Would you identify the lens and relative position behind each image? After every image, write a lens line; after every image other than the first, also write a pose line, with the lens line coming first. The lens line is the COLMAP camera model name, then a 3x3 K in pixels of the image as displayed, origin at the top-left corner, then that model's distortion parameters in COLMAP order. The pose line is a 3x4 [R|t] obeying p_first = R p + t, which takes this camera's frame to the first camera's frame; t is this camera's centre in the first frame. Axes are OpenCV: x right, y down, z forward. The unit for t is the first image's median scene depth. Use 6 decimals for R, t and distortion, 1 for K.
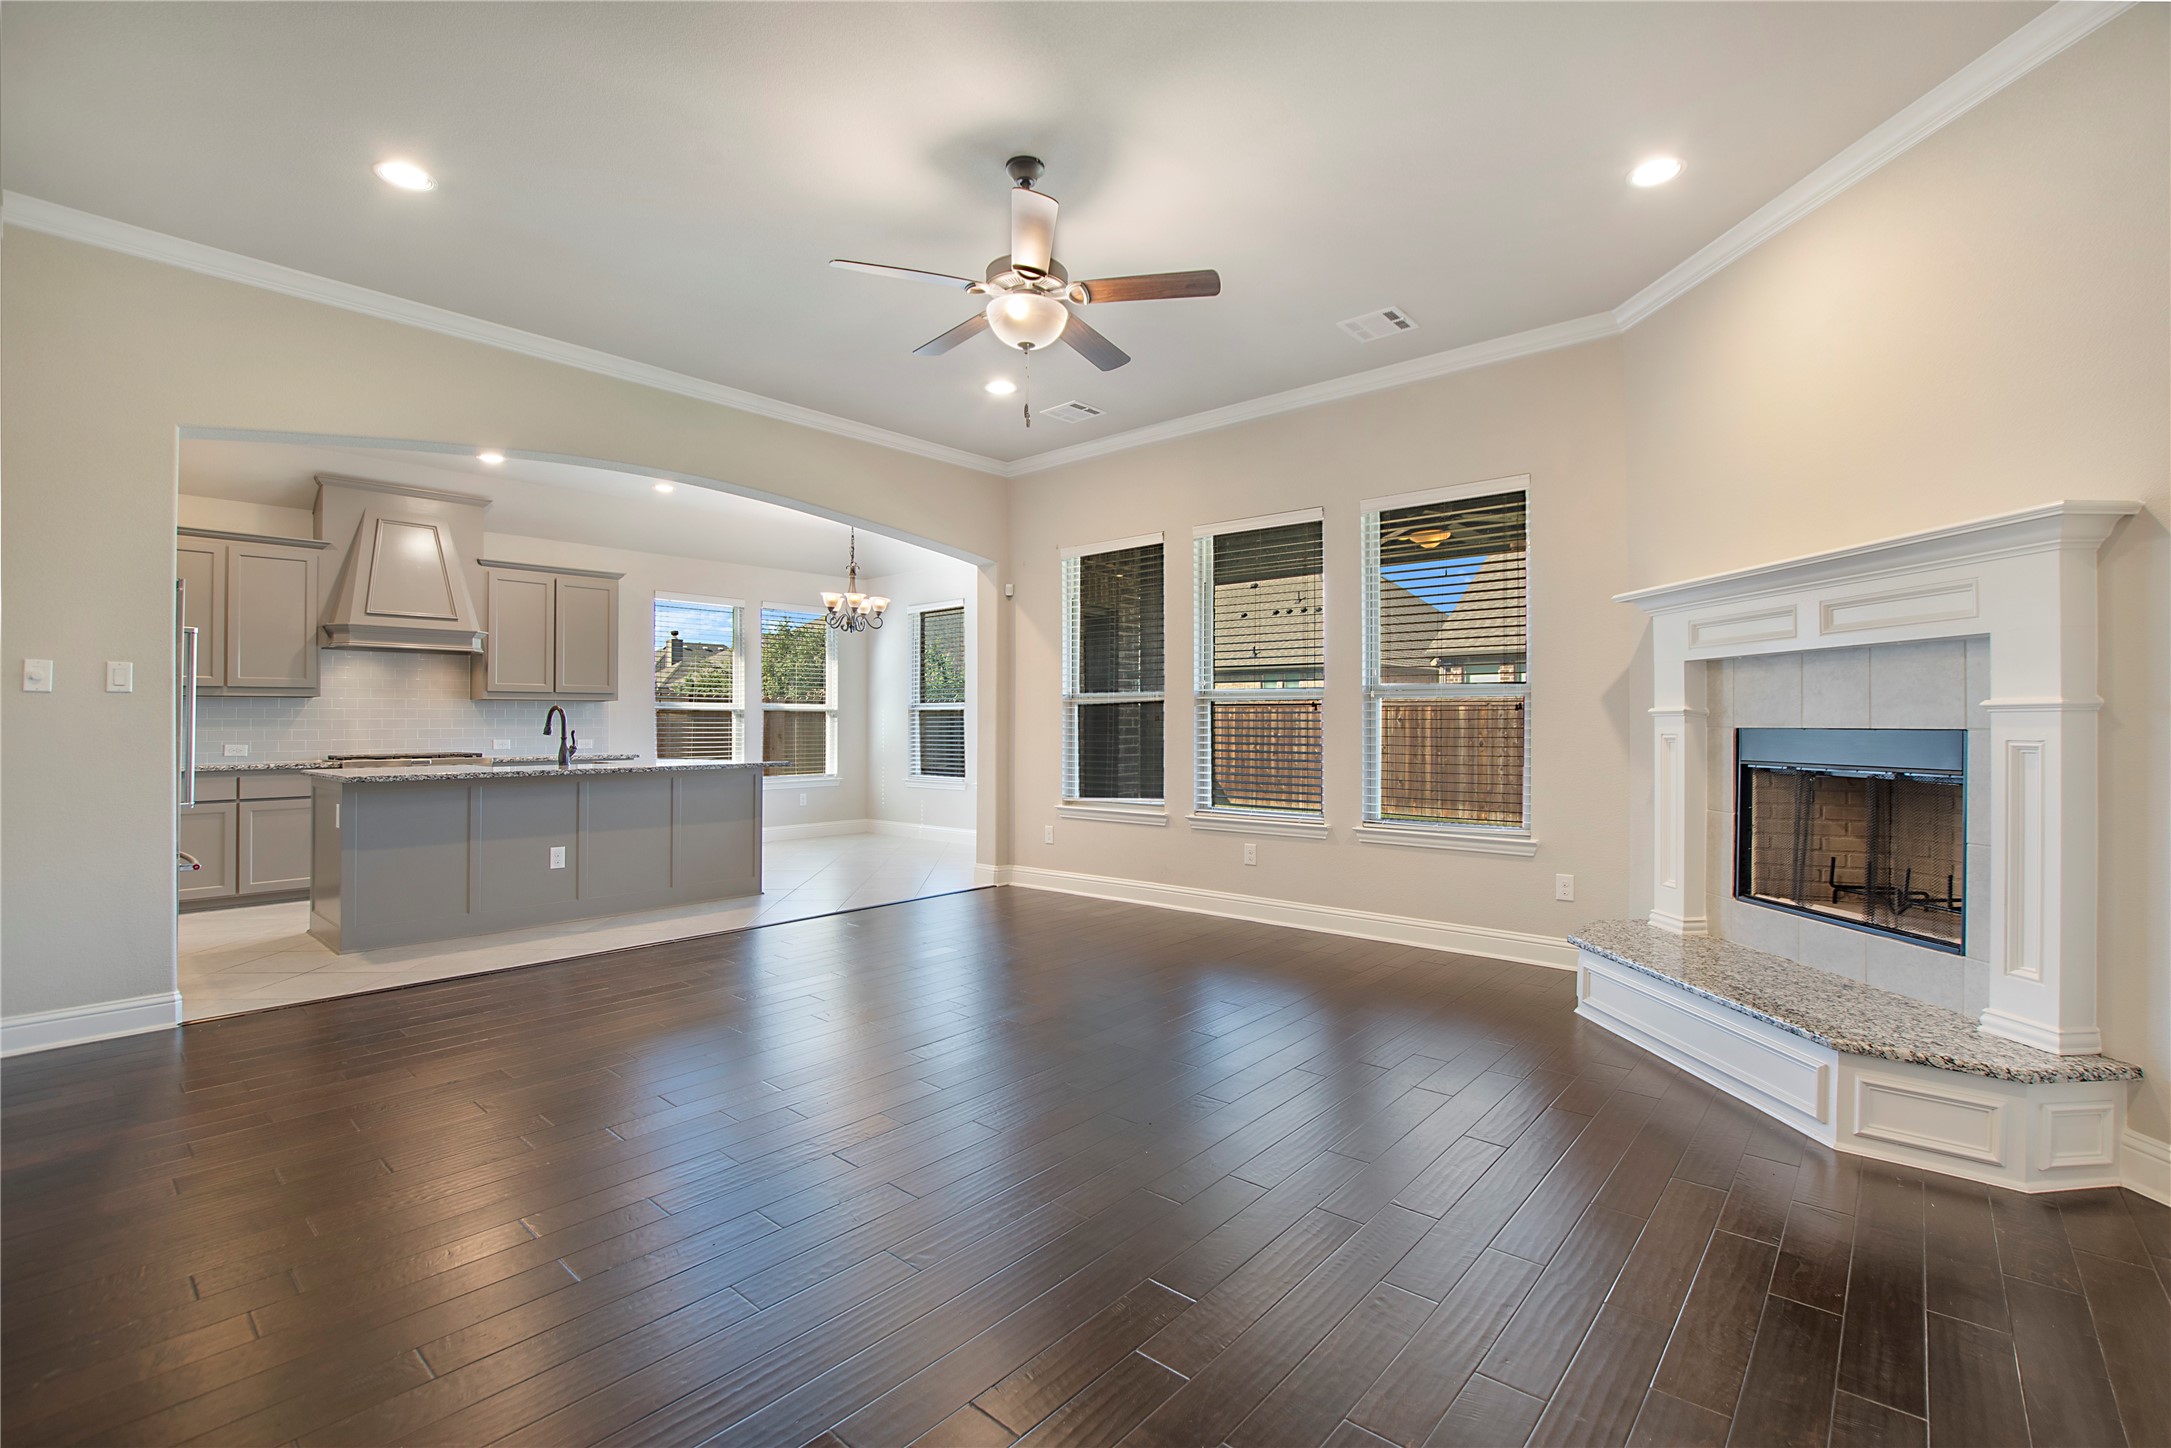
lens RADIAL K [[965.3, 0, 1081.8], [0, 965.3, 674.8], [0, 0, 1]] dist [-0.027428, 0.000124]
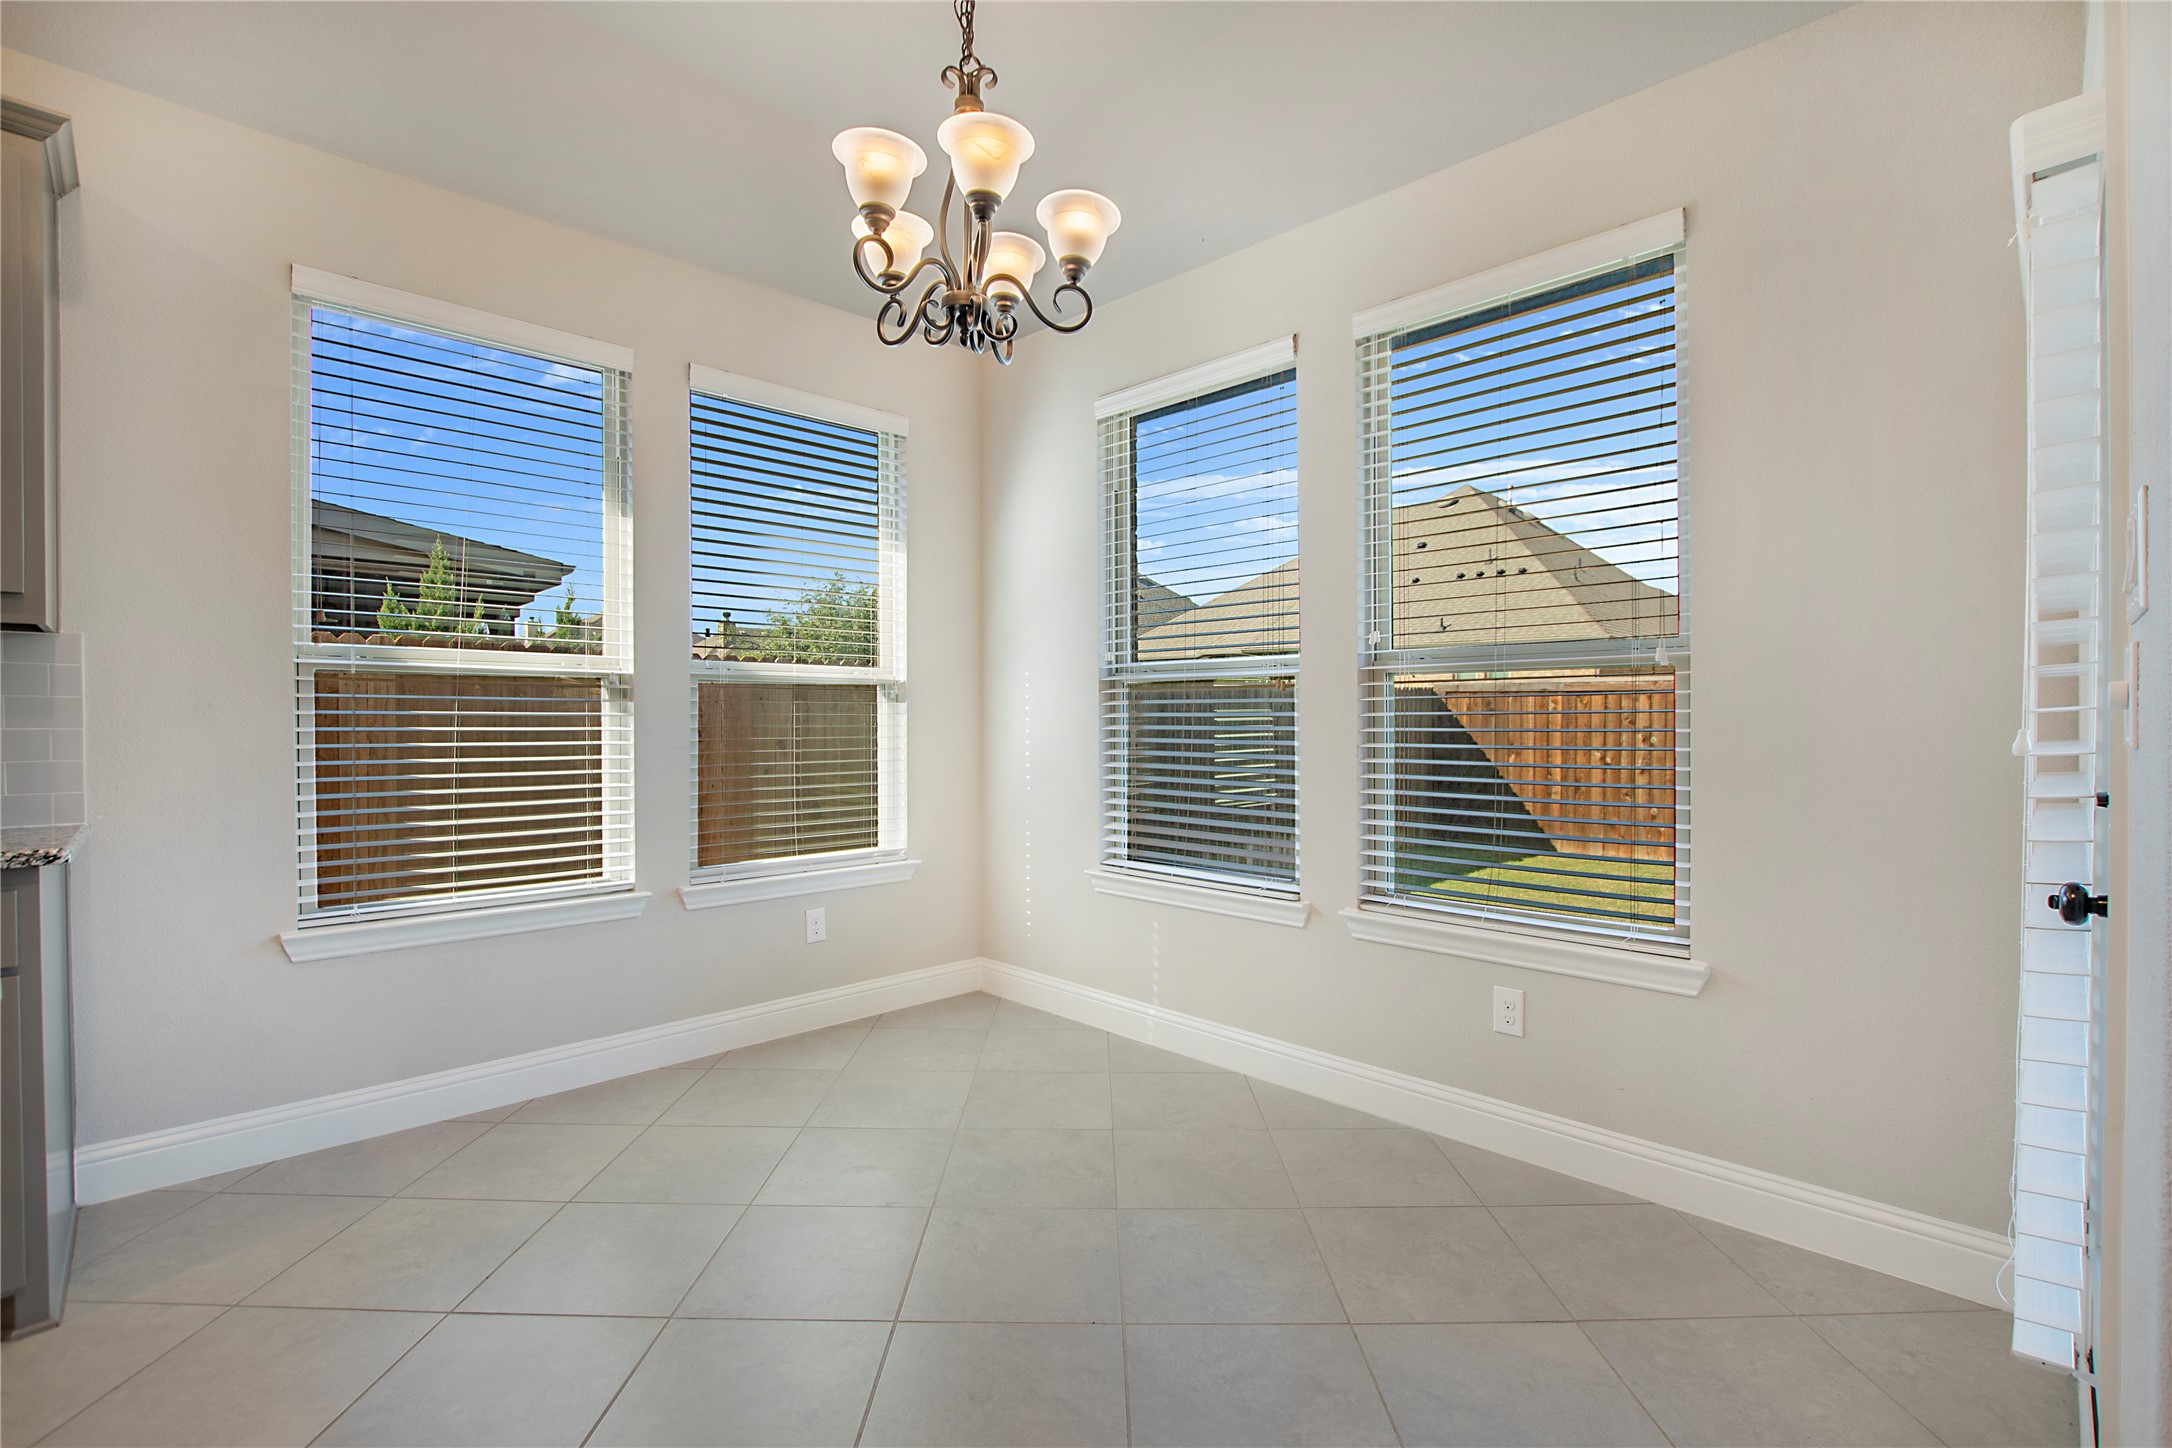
lens RADIAL K [[963.0, 0, 1088.3], [0, 963.0, 730.9], [0, 0, 1]] dist [-0.026105, 0.000270]
pose [[0.998207, 0.007501, -0.059379, -0.191432], [-0.003611, 0.997857, 0.065338, 0.036662], [0.059742, -0.065007, 0.996095, 0.749056]]
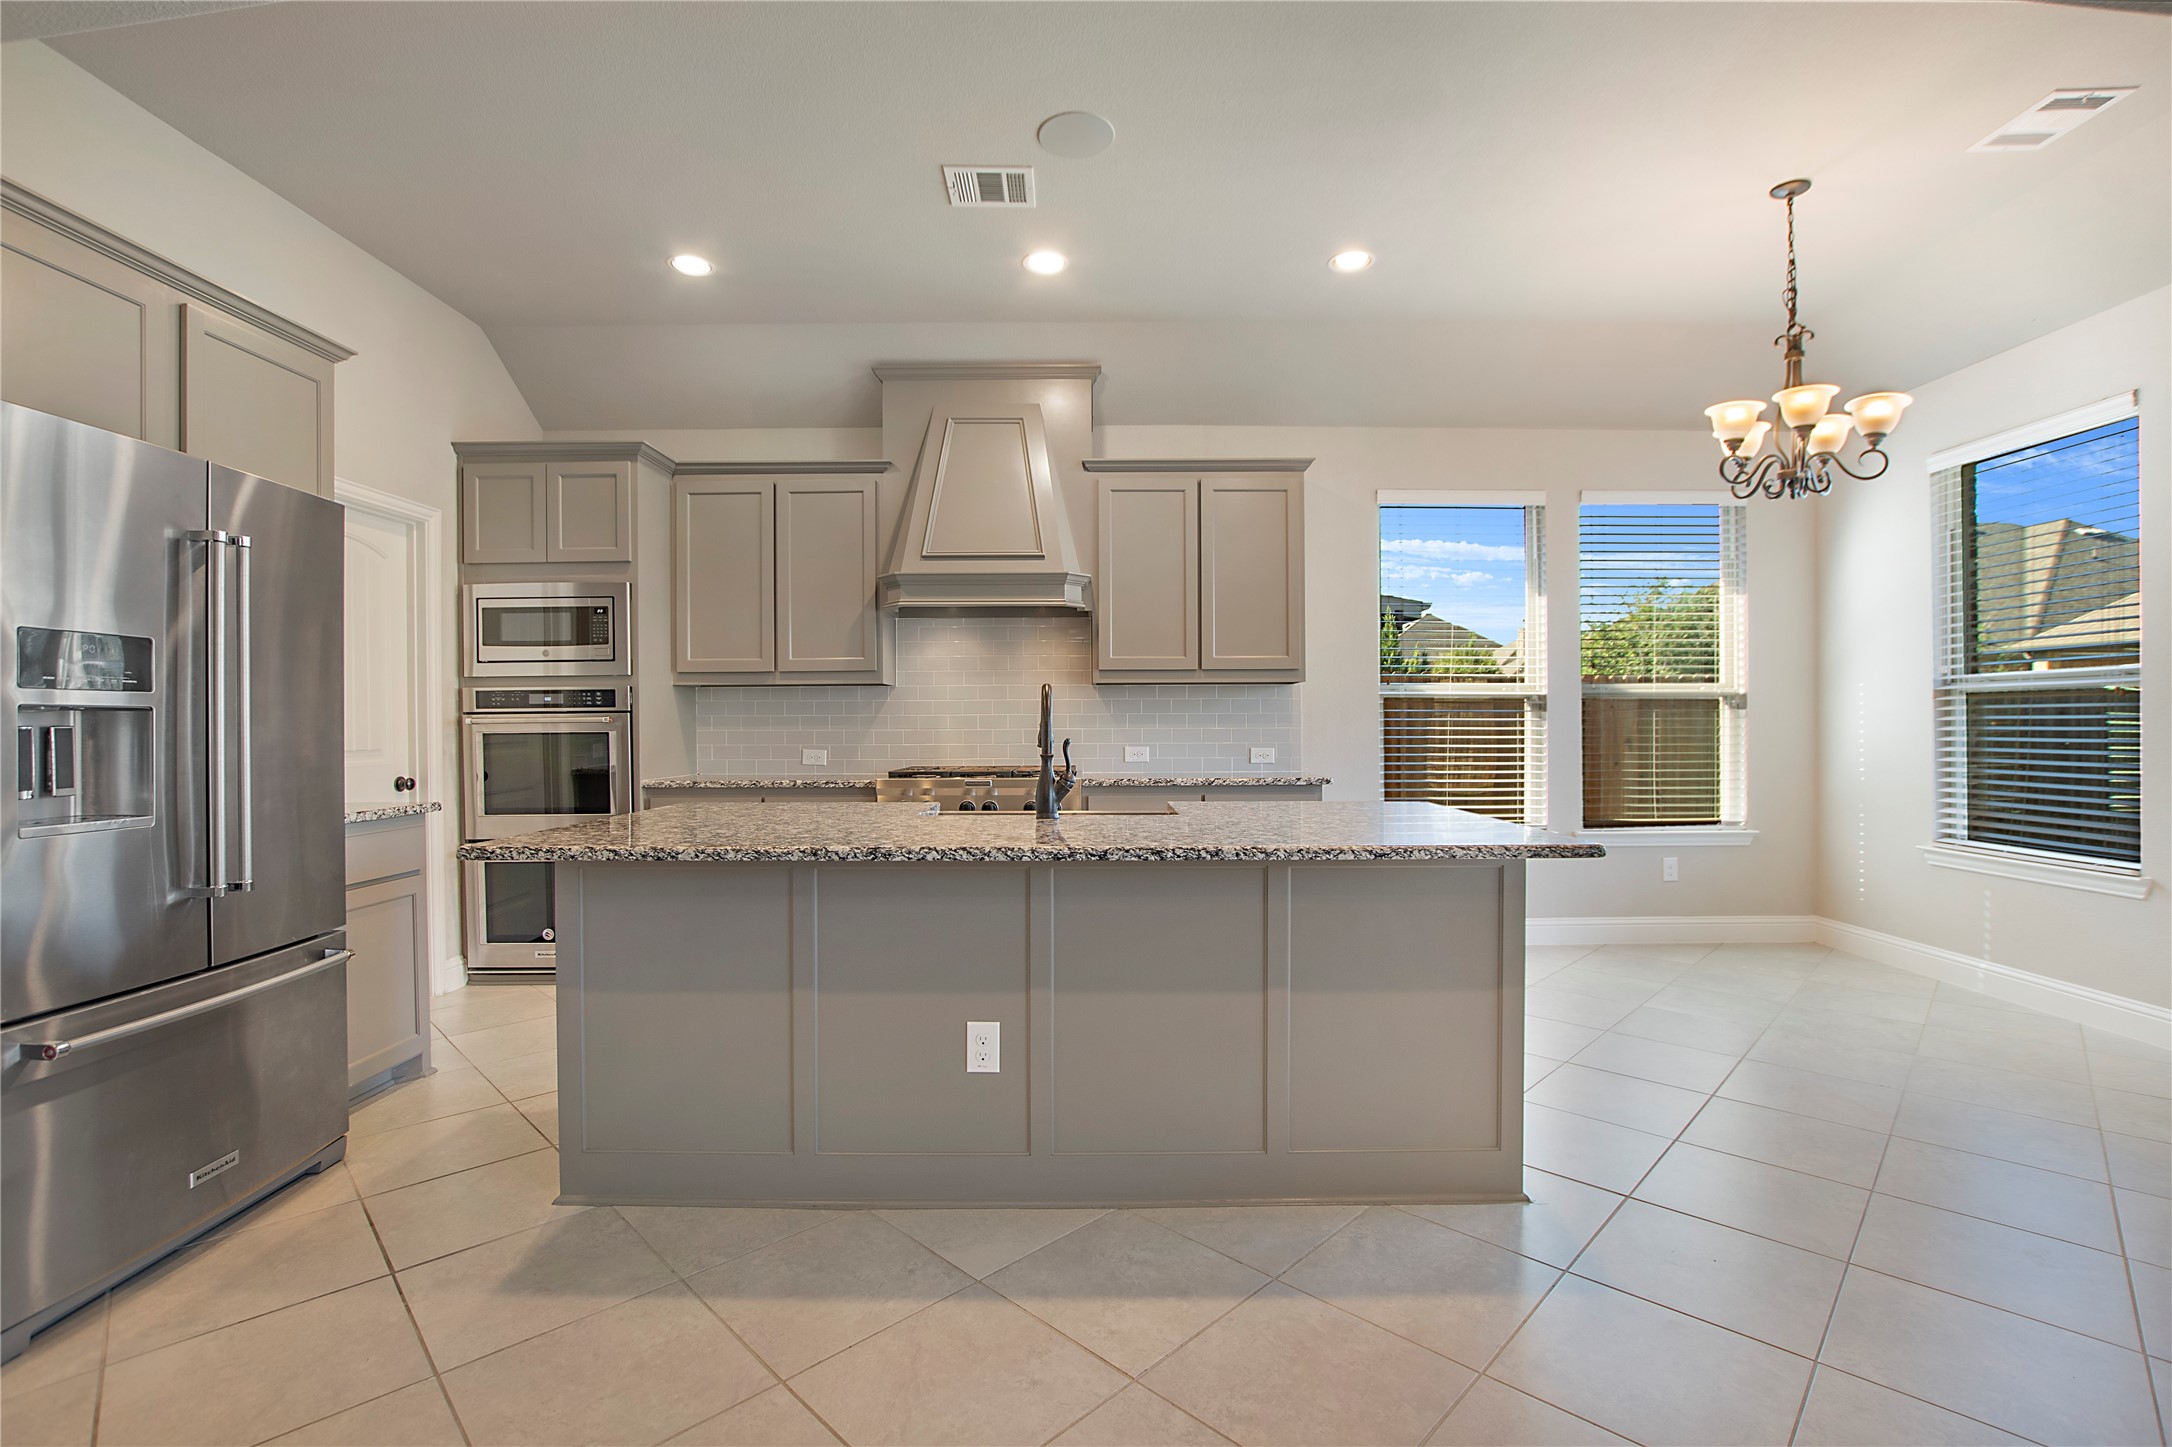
lens RADIAL K [[963.0, 0, 1088.3], [0, 963.0, 730.4], [0, 0, 1]] dist [-0.026105, 0.000270]
pose [[0.667282, 0.009522, -0.744744, -0.137823], [0.036756, 0.998279, 0.045697, 0.024313], [0.743898, -0.057867, 0.665784, 0.503340]]
